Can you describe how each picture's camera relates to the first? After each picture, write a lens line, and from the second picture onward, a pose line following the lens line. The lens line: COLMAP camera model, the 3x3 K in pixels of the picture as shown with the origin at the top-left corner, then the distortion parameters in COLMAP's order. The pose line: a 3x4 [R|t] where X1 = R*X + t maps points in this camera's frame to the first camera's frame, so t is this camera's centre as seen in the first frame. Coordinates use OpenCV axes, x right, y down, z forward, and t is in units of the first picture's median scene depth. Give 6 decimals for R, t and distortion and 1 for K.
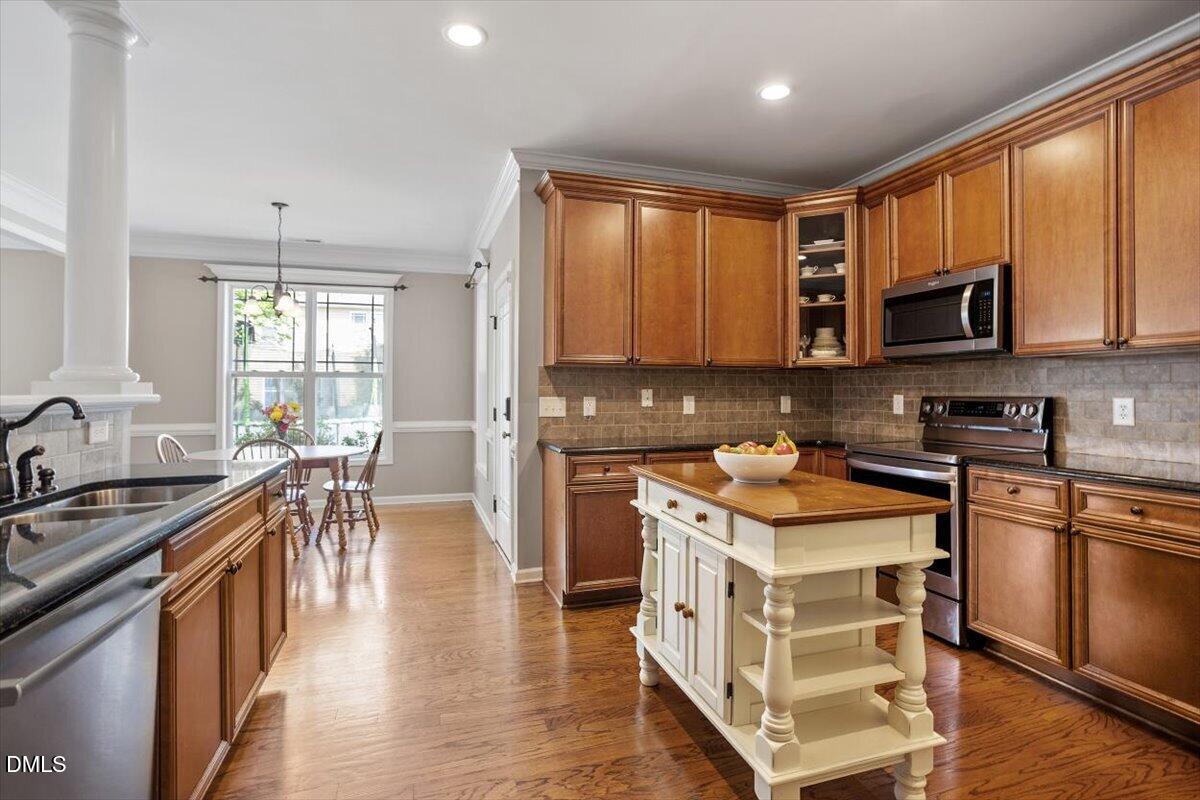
lens RADIAL K [[576.5, 0, 597.9], [0, 576.5, 394.4], [0, 0, 1]] dist [-0.010311, 0.001604]
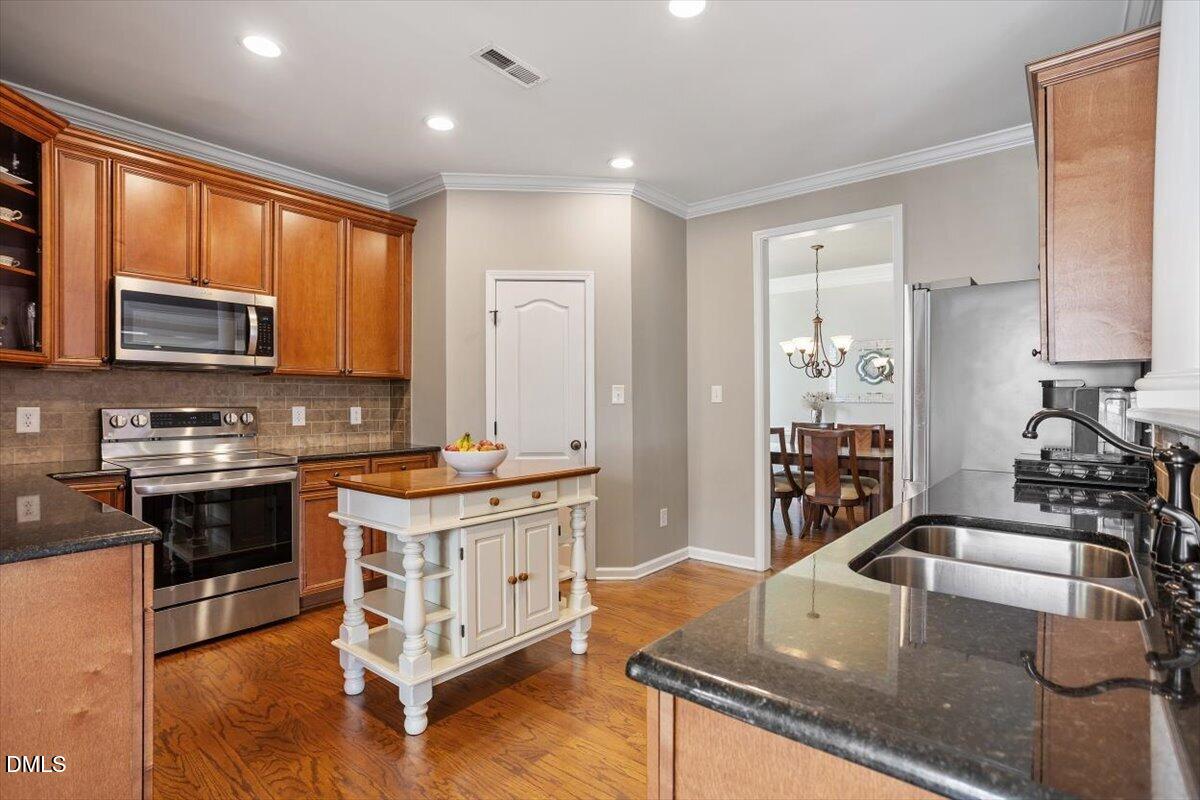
lens RADIAL K [[576.5, 0, 605.0], [0, 576.5, 398.9], [0, 0, 1]] dist [-0.010311, 0.001604]
pose [[-0.541518, 0.000325, 0.840689, -0.799850], [-0.001413, 0.999998, -0.001297, -0.014606], [-0.840688, -0.001890, -0.541516, 1.248297]]
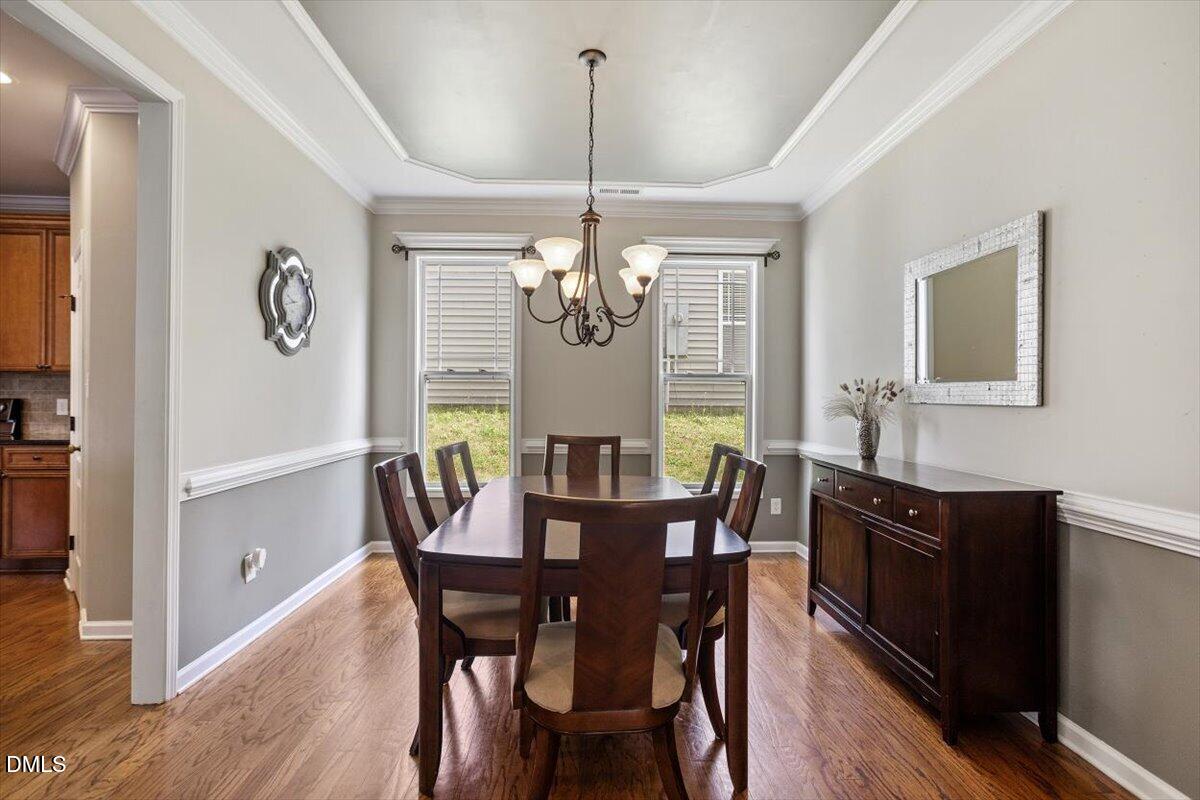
lens RADIAL K [[576.5, 0, 604.4], [0, 576.5, 405.7], [0, 0, 1]] dist [-0.010311, 0.001604]
pose [[0.278146, 0.006280, 0.960518, -0.293781], [-0.014955, 0.999886, -0.002207, 0.005008], [-0.960422, -0.013750, 0.278208, -1.125758]]
